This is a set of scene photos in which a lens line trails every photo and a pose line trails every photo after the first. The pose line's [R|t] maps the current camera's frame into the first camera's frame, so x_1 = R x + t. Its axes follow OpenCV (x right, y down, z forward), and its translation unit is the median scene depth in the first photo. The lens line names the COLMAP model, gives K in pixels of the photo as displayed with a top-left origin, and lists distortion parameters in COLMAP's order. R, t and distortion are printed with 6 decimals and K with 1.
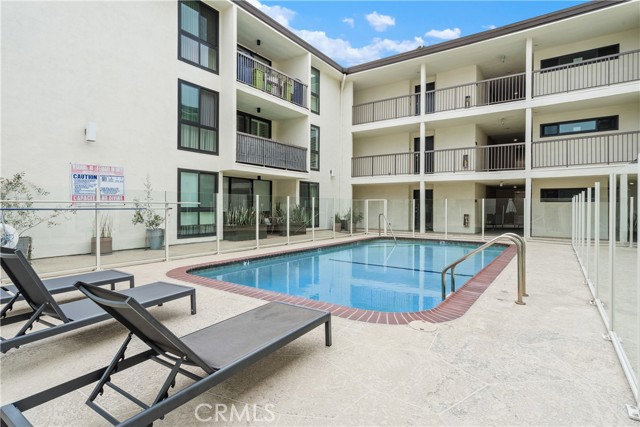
lens RADIAL K [[329.7, 0, 320.0], [0, 329.7, 213.5], [0, 0, 1]] dist [-0.001455, -0.000258]
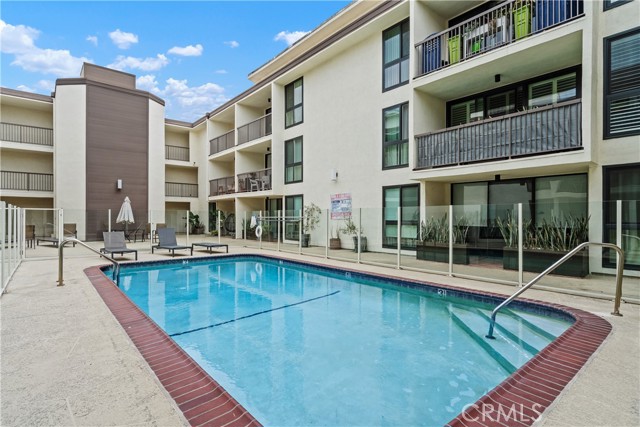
lens RADIAL K [[329.7, 0, 320.0], [0, 329.7, 213.5], [0, 0, 1]] dist [-0.001455, -0.000258]
pose [[-0.261473, -0.019023, -0.965023, 0.662592], [-0.021283, 0.999676, -0.013940, -0.019998], [0.964976, 0.016894, -0.261794, 0.979016]]
